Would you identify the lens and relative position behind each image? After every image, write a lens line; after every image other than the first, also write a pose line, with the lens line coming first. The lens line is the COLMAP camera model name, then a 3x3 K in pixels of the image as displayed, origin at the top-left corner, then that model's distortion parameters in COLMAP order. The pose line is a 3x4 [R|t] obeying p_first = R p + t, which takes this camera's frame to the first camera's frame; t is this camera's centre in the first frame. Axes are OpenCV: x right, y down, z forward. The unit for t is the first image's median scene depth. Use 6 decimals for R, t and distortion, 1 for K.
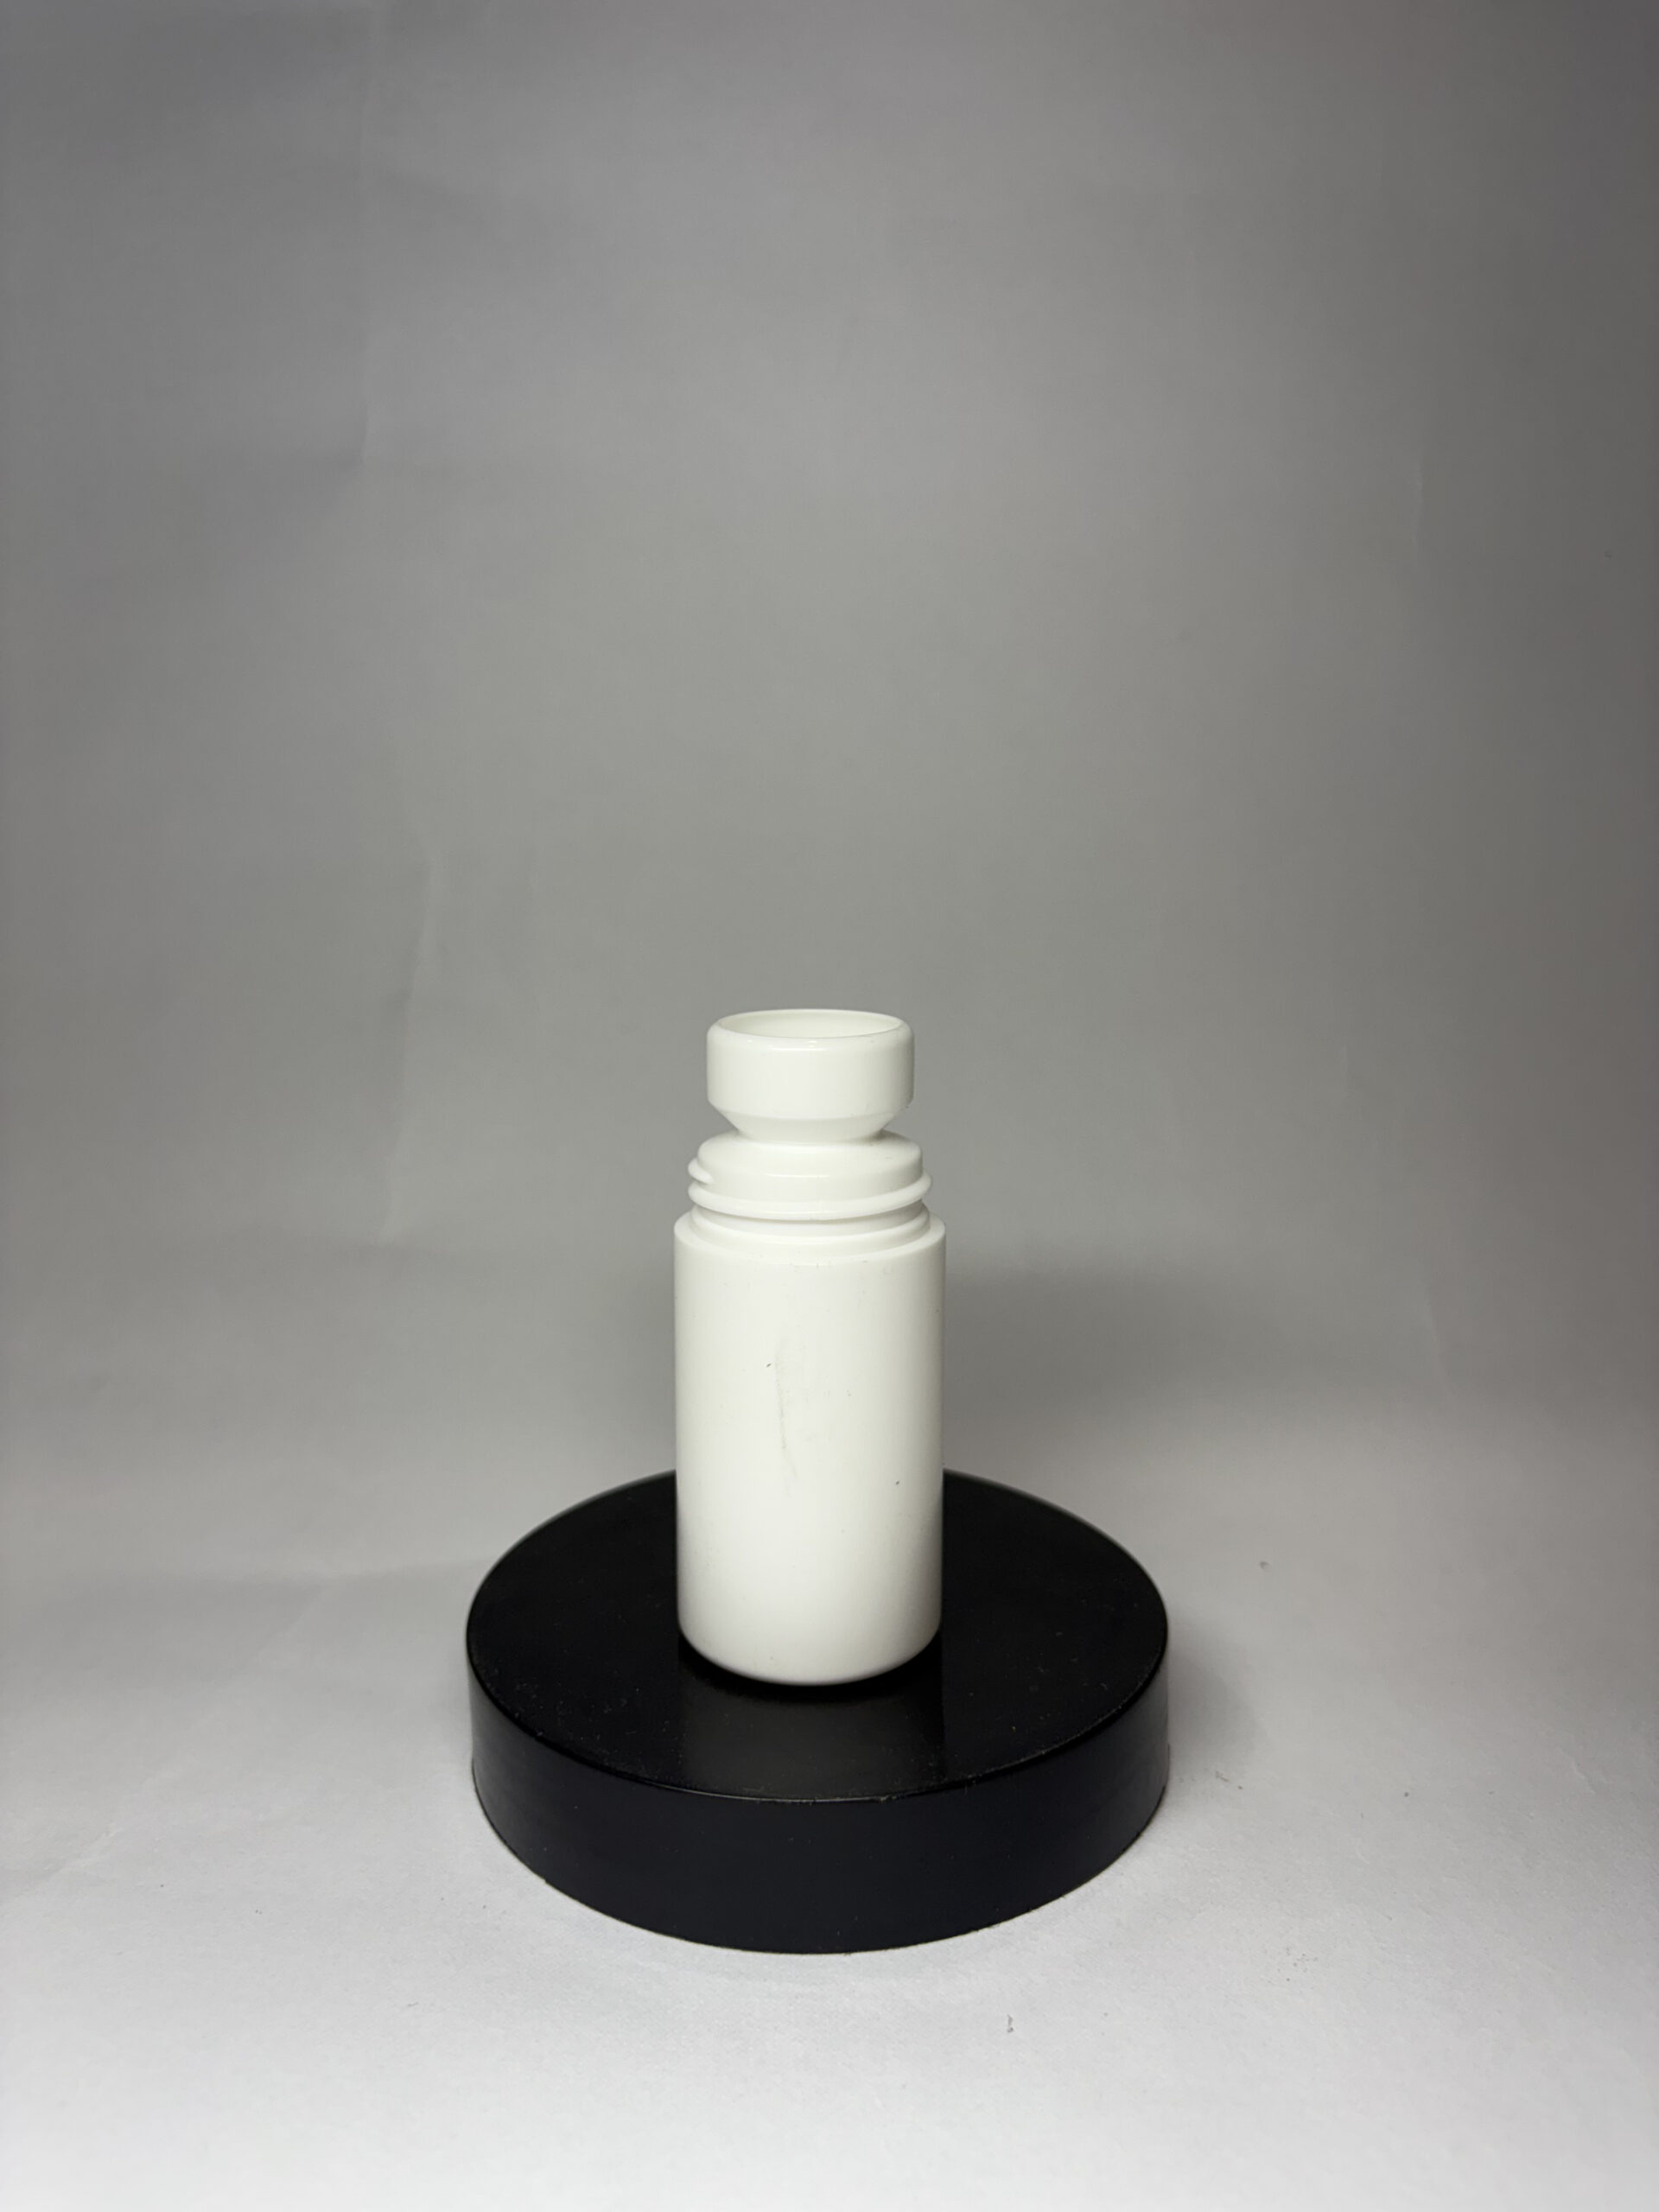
lens RADIAL K [[1656.1, 0, 834.9], [0, 1656.1, 1102.3], [0, 0, 1]] dist [0.019546, -0.017001]
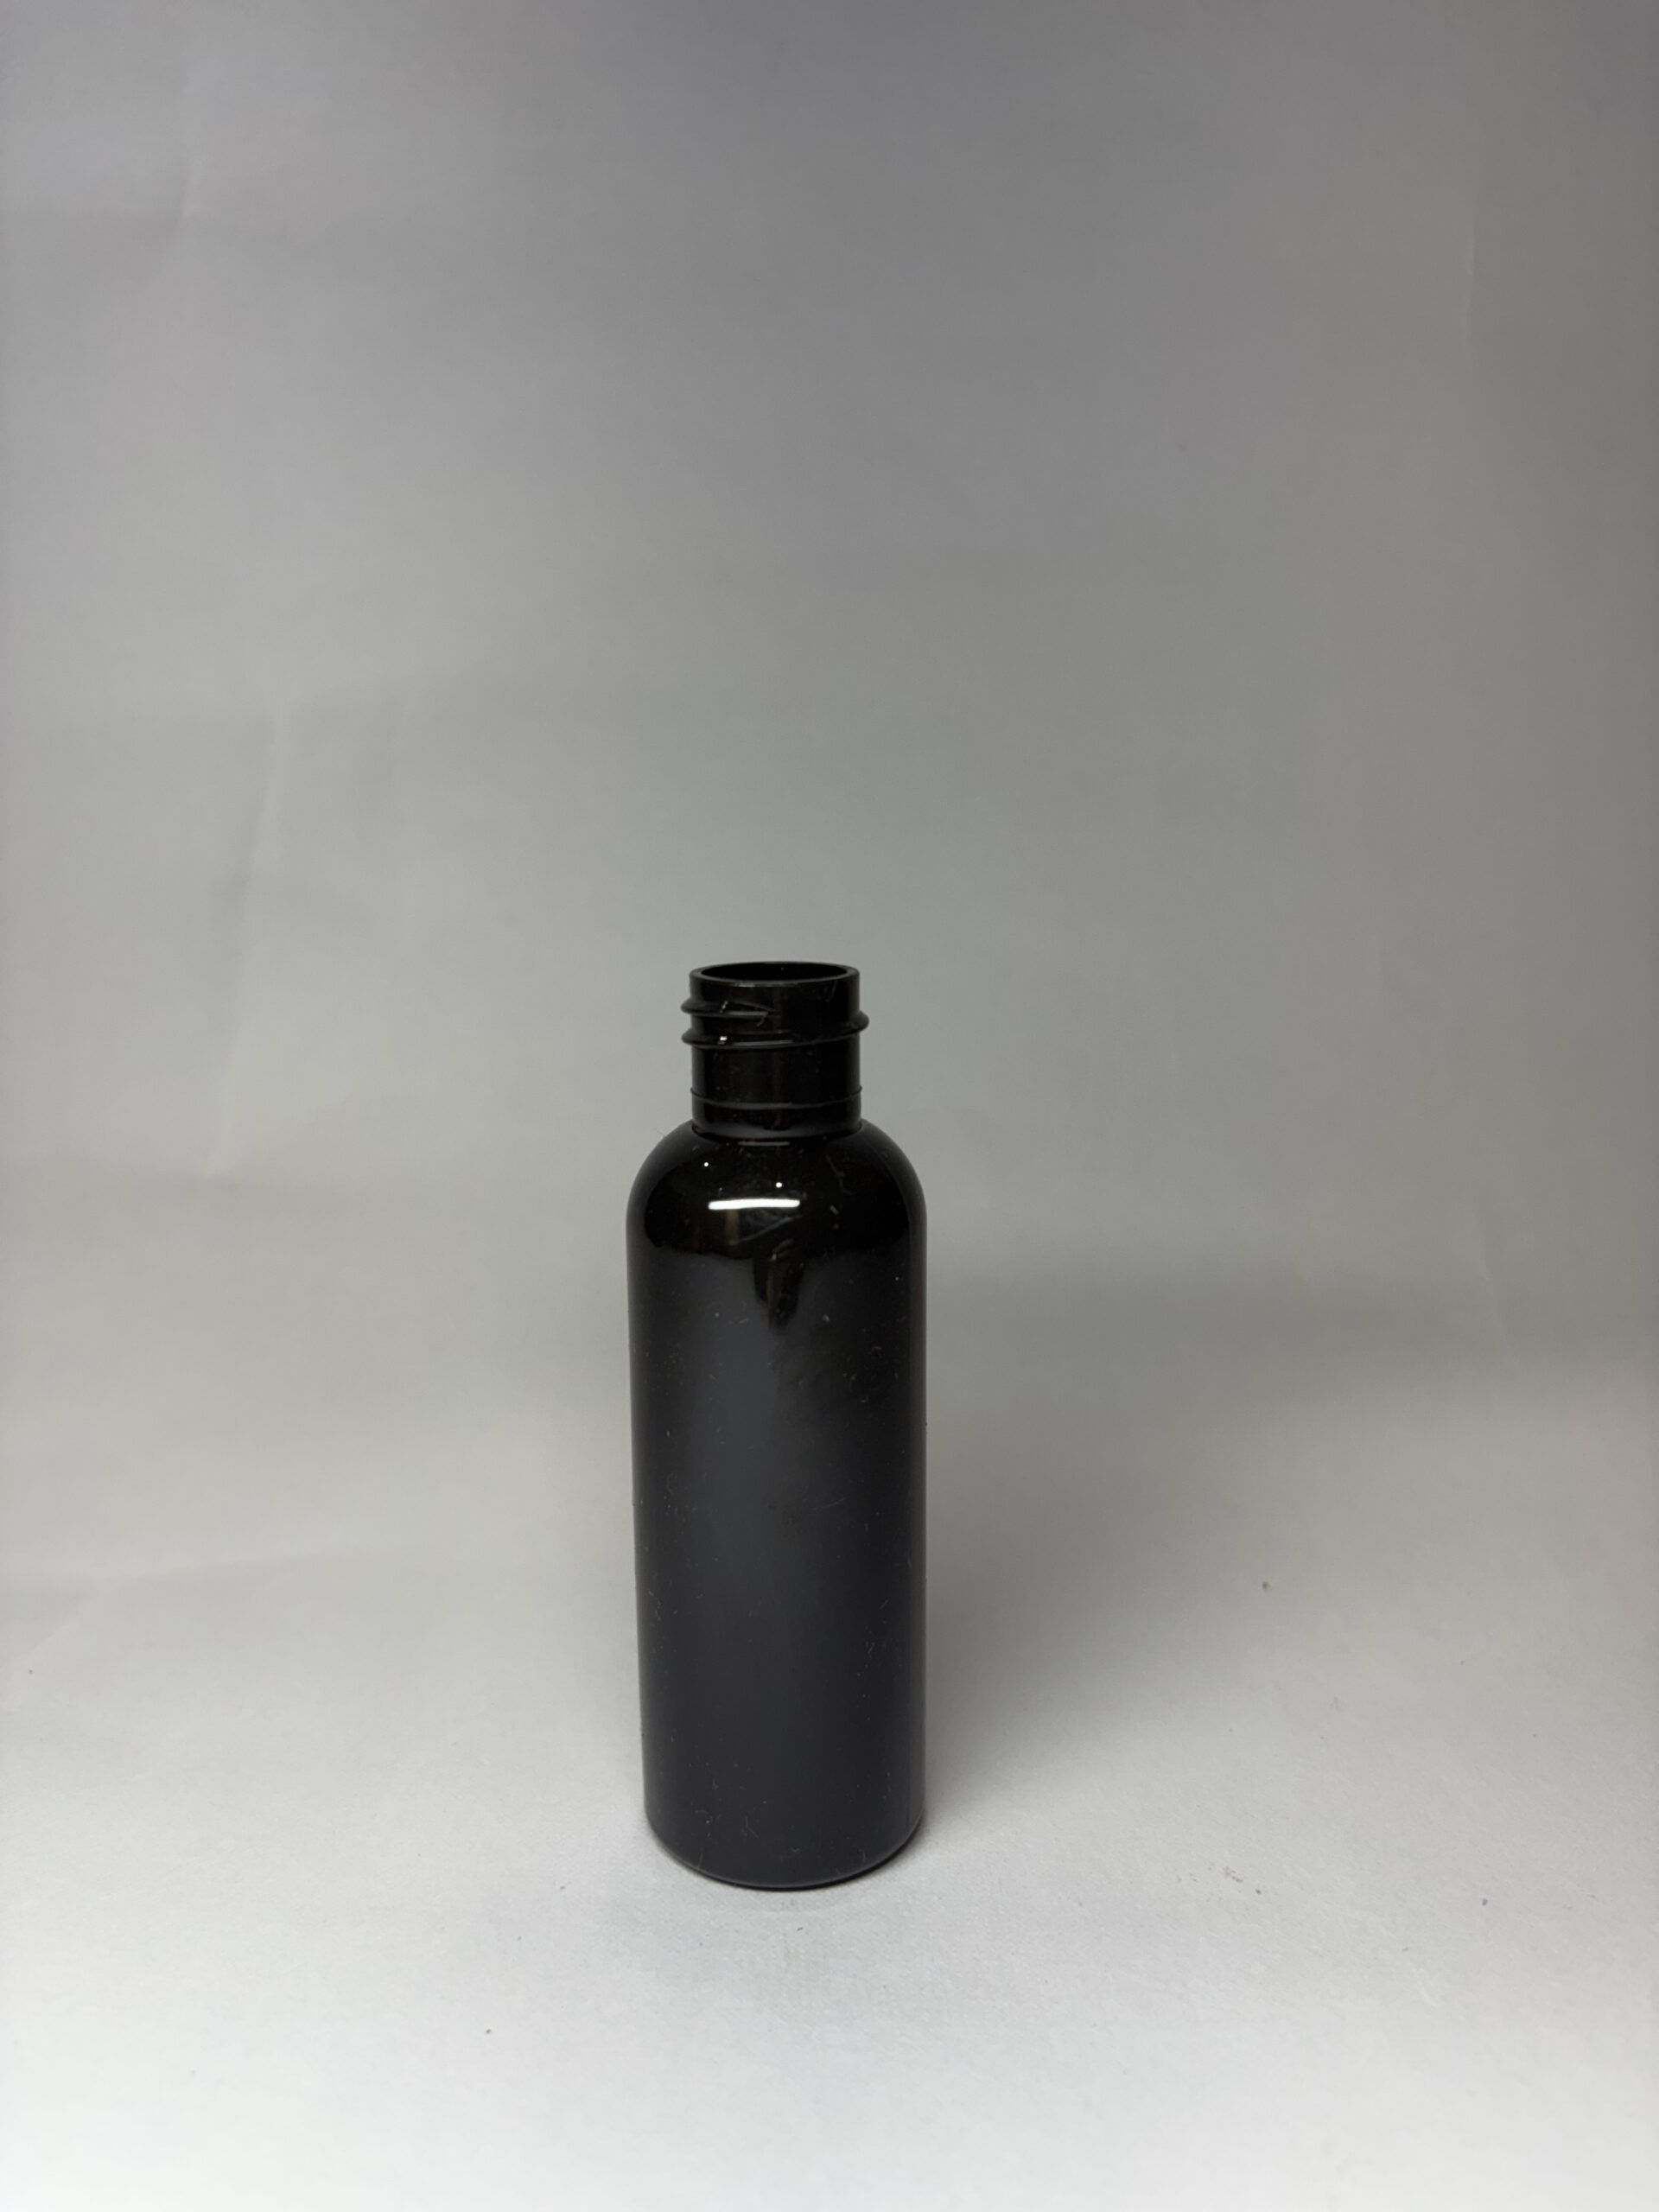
lens RADIAL K [[1676.6, 0, 848.1], [0, 1676.6, 1096.5], [0, 0, 1]] dist [-0.005744, -0.009219]
pose [[0.999980, 0.000471, 0.006316, 0.066106], [-0.000561, 0.999898, 0.014256, 0.057361], [-0.006309, -0.014259, 0.999878, 0.307509]]
